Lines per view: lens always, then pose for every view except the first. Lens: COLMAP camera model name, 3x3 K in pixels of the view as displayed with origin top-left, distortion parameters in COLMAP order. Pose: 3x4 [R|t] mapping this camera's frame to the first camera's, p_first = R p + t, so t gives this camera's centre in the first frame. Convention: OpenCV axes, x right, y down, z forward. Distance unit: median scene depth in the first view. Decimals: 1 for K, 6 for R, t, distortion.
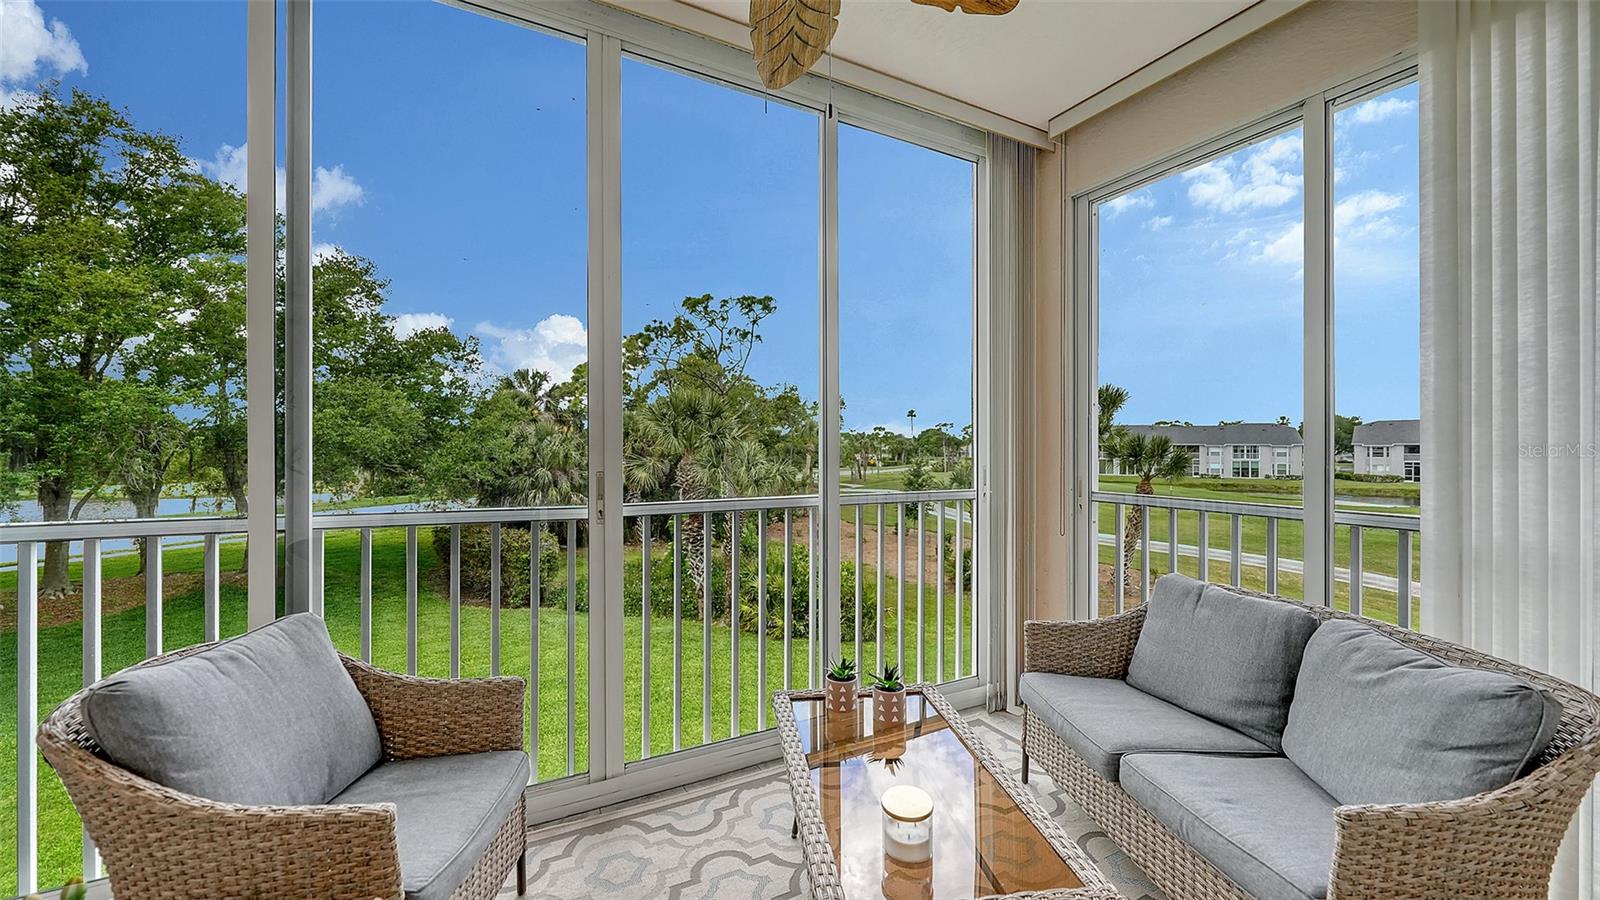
lens RADIAL K [[599.1, 0, 797.0], [0, 599.1, 463.7], [0, 0, 1]] dist [-0.003946, -0.000263]
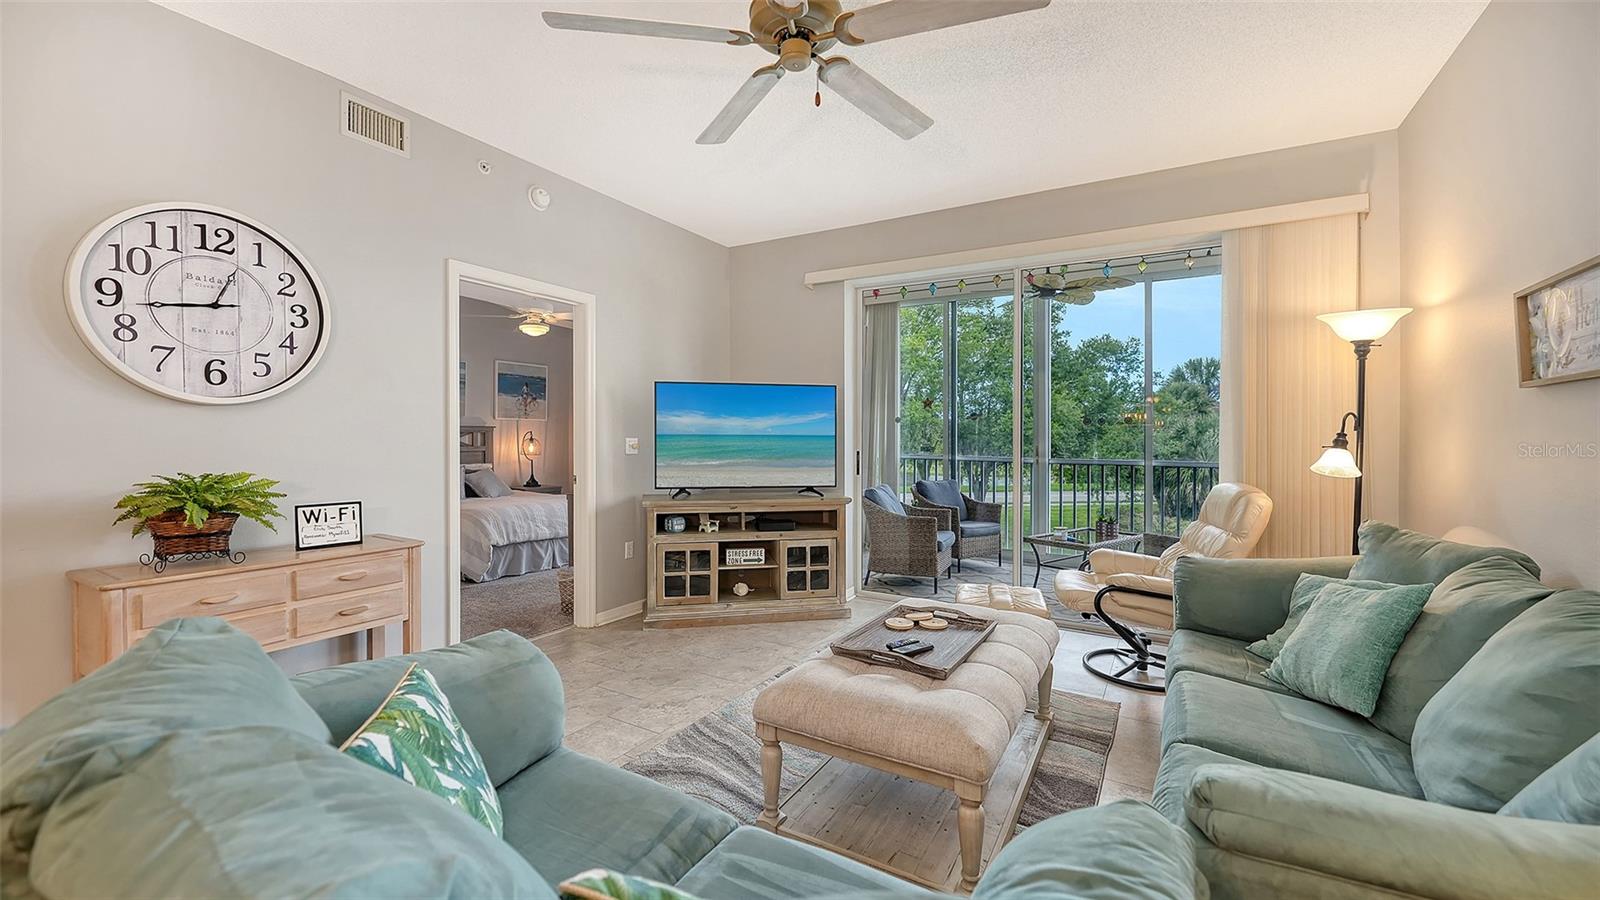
lens RADIAL K [[608.1, 0, 813.8], [0, 608.1, 439.2], [0, 0, 1]] dist [-0.007526, 0.000901]
pose [[0.522227, 0.007772, -0.852771, 0.114755], [-0.029526, 0.999524, -0.008971, 0.002922], [0.852295, 0.029864, 0.522207, -0.100776]]
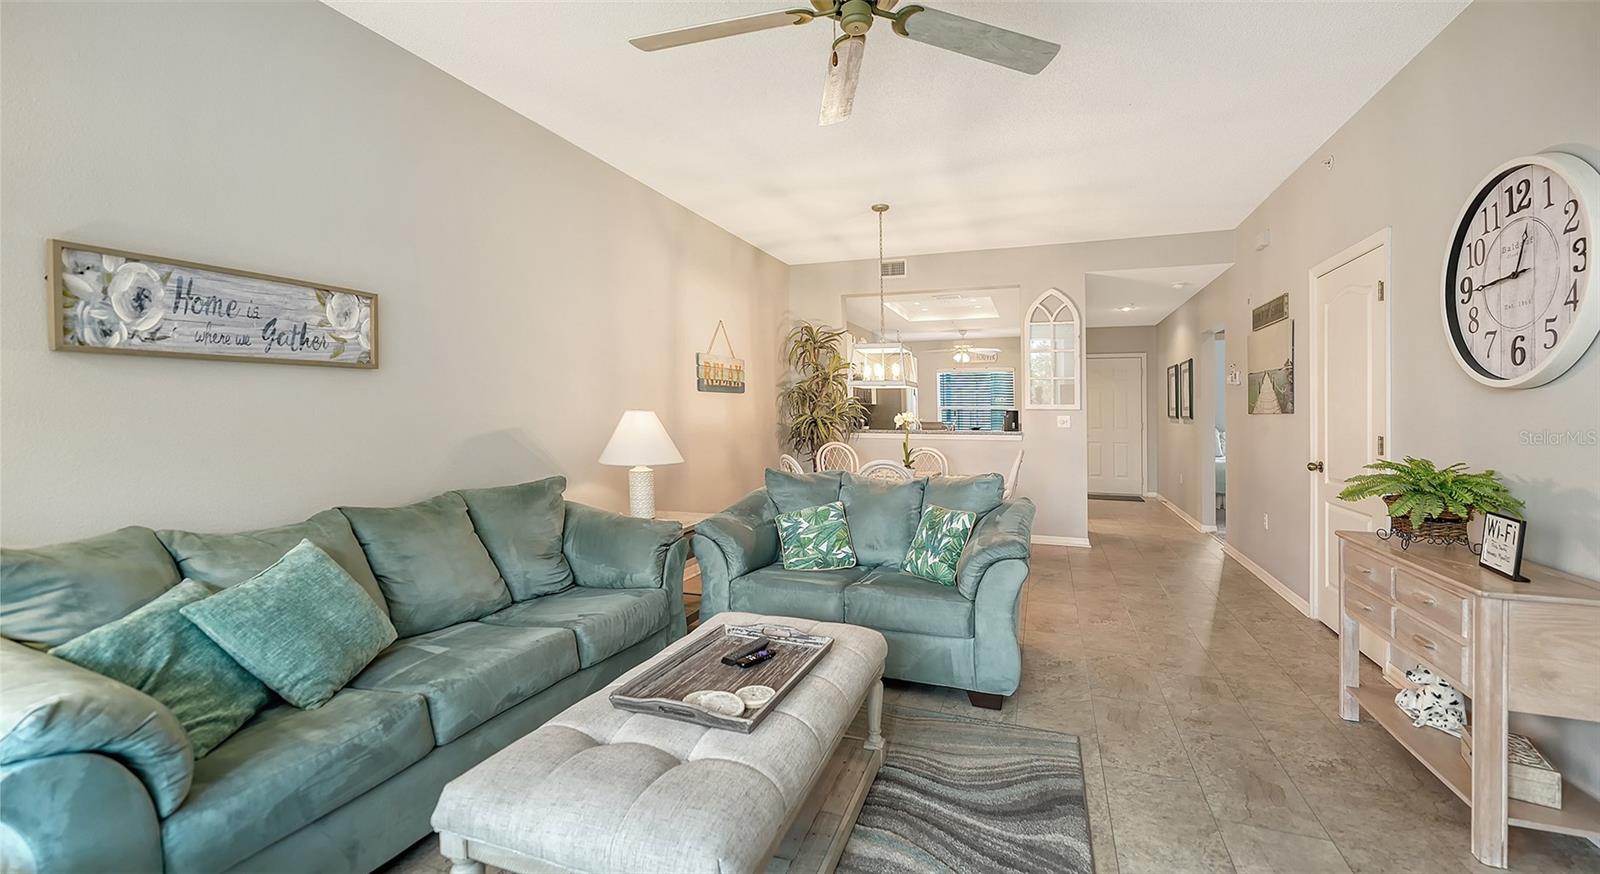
lens RADIAL K [[634.3, 0, 801.5], [0, 634.3, 412.4], [0, 0, 1]] dist [-0.011394, 0.000564]
pose [[-0.655664, -0.010423, 0.754981, 0.012622], [0.011764, 0.999642, 0.024017, 0.000357], [-0.754961, 0.024629, -0.655307, -0.022746]]
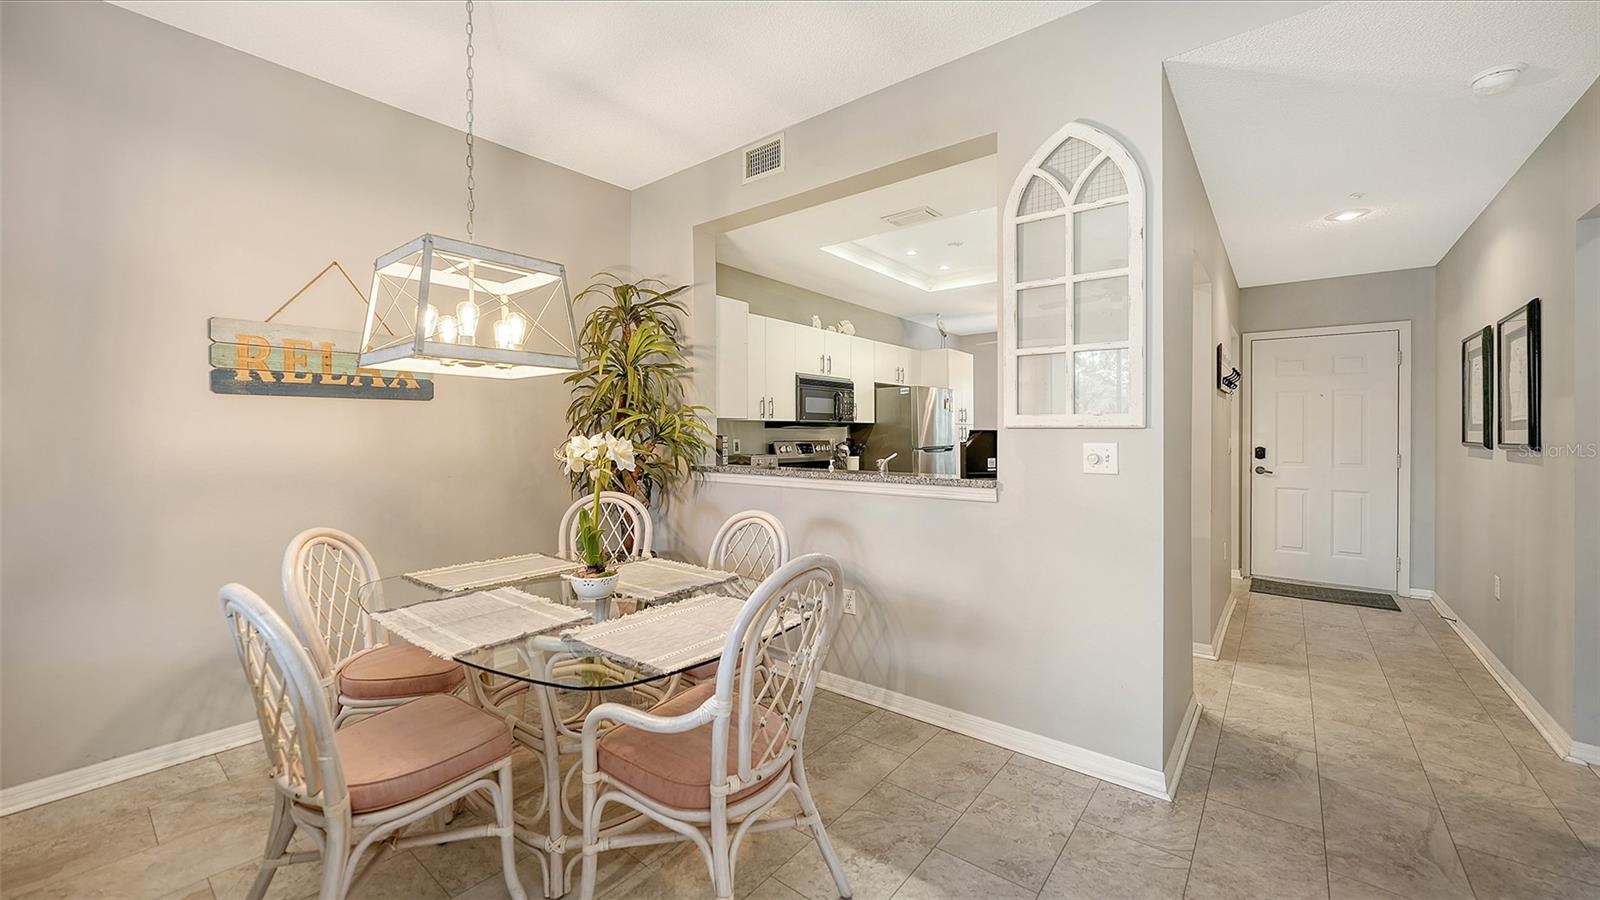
lens RADIAL K [[608.1, 0, 774.3], [0, 608.1, 440.9], [0, 0, 1]] dist [-0.007526, 0.000901]
pose [[-0.373209, -0.017888, 0.927575, 0.054071], [0.020334, 0.999416, 0.027455, 0.003970], [-0.927524, 0.029107, -0.372627, -0.147883]]
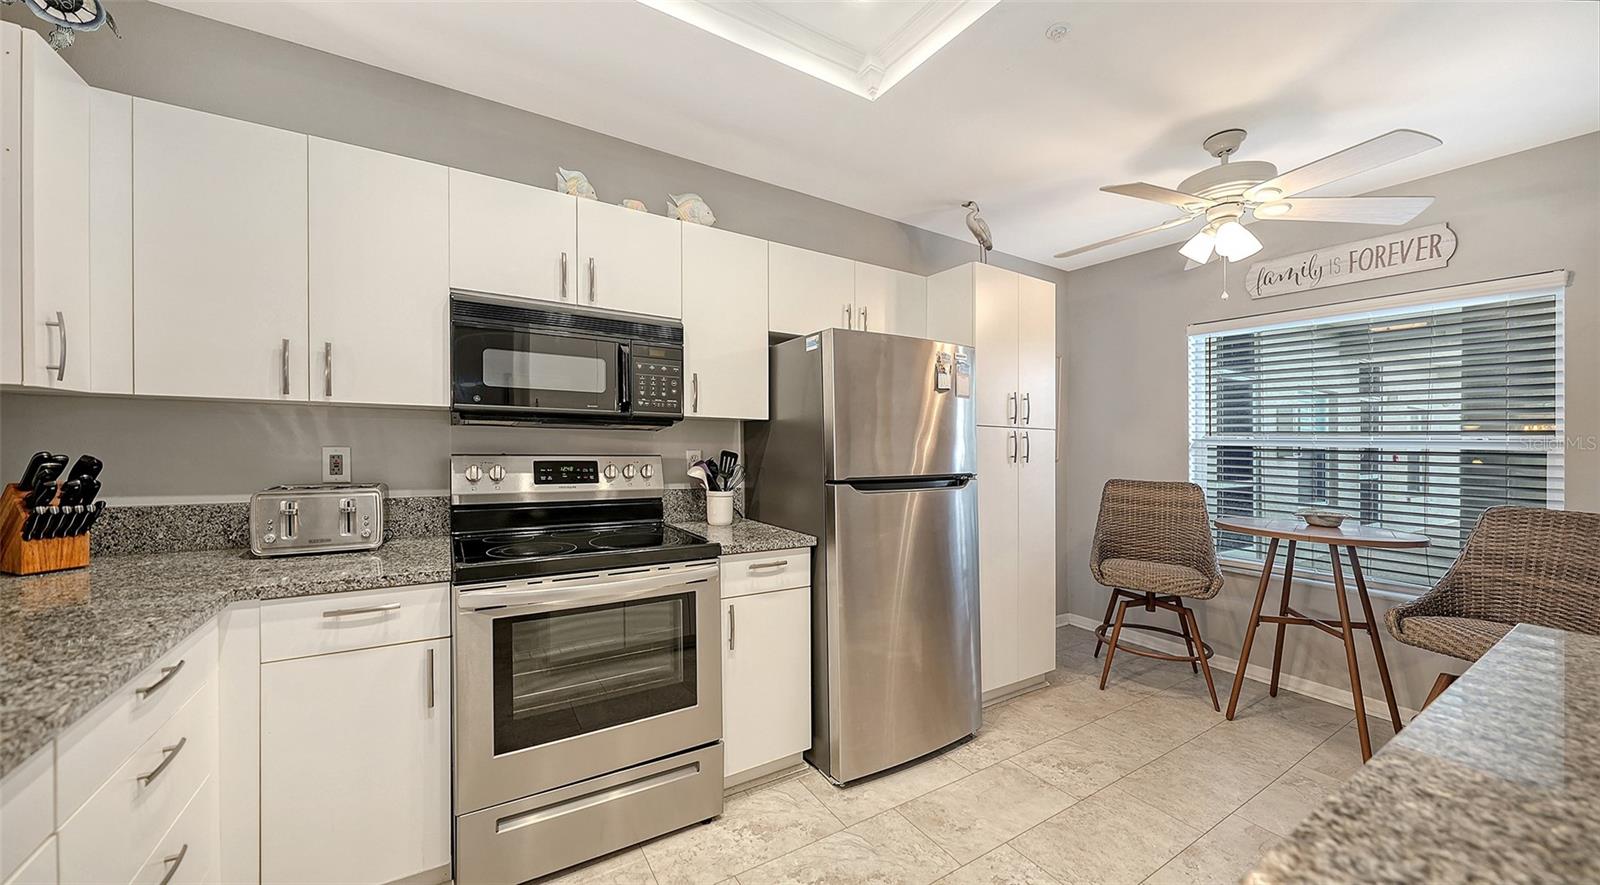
lens RADIAL K [[551.7, 0, 797.2], [0, 551.7, 432.7], [0, 0, 1]] dist [-0.003226, -0.000135]
pose [[-0.065377, 0.007730, 0.997831, 0.138761], [0.006178, 0.999954, -0.007341, 0.006565], [-0.997842, 0.005685, -0.065421, -0.244872]]
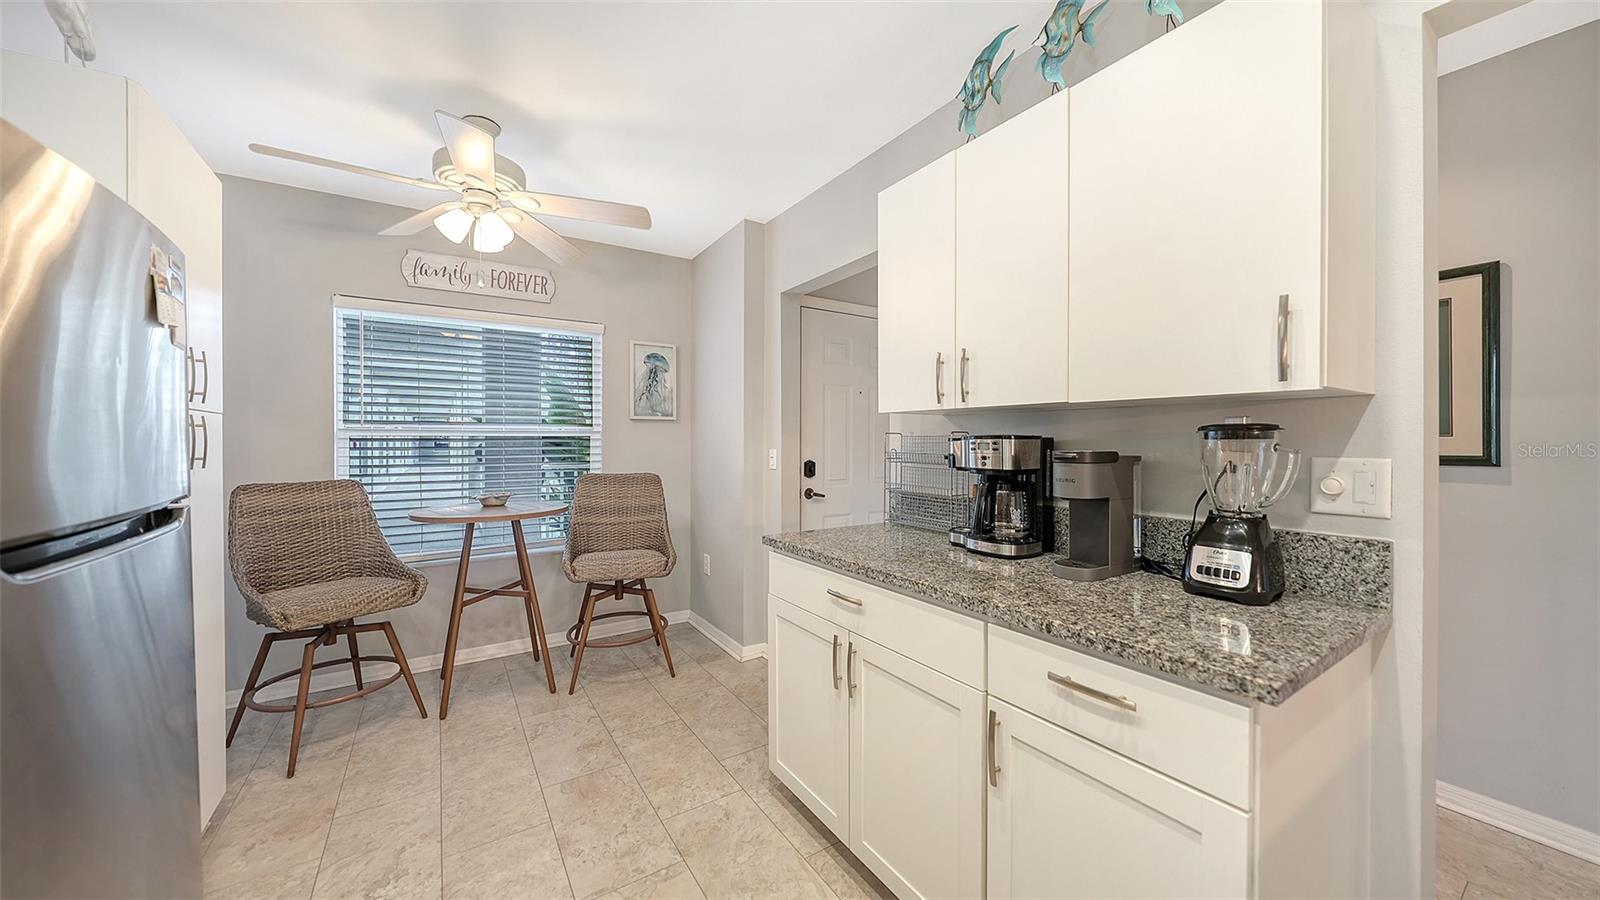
lens RADIAL K [[551.7, 0, 787.1], [0, 551.7, 427.4], [0, 0, 1]] dist [-0.003226, -0.000135]
pose [[-0.996643, -0.007573, -0.081522, 0.174508], [-0.007893, 0.999962, 0.003602, 0.006379], [0.081492, 0.004233, -0.996665, -0.230850]]
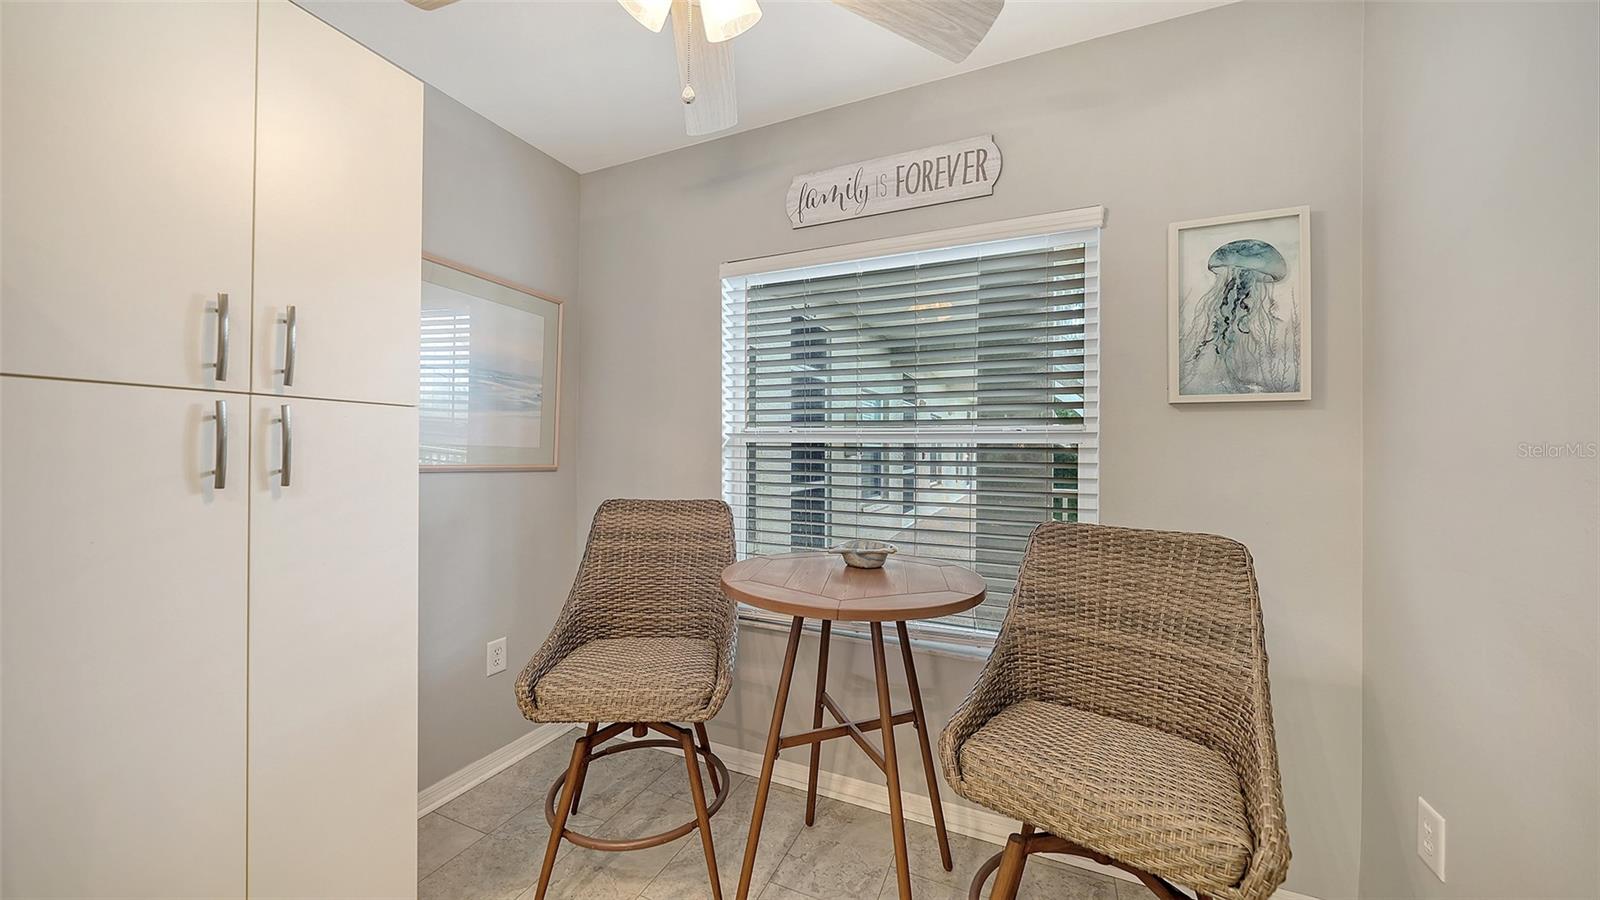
lens RADIAL K [[551.7, 0, 794.7], [0, 551.7, 447.3], [0, 0, 1]] dist [-0.003226, -0.000135]
pose [[-0.621149, -0.008429, 0.783647, 0.179725], [0.008940, 0.999801, 0.017840, 0.008172], [-0.783641, 0.018087, -0.620950, -0.292048]]
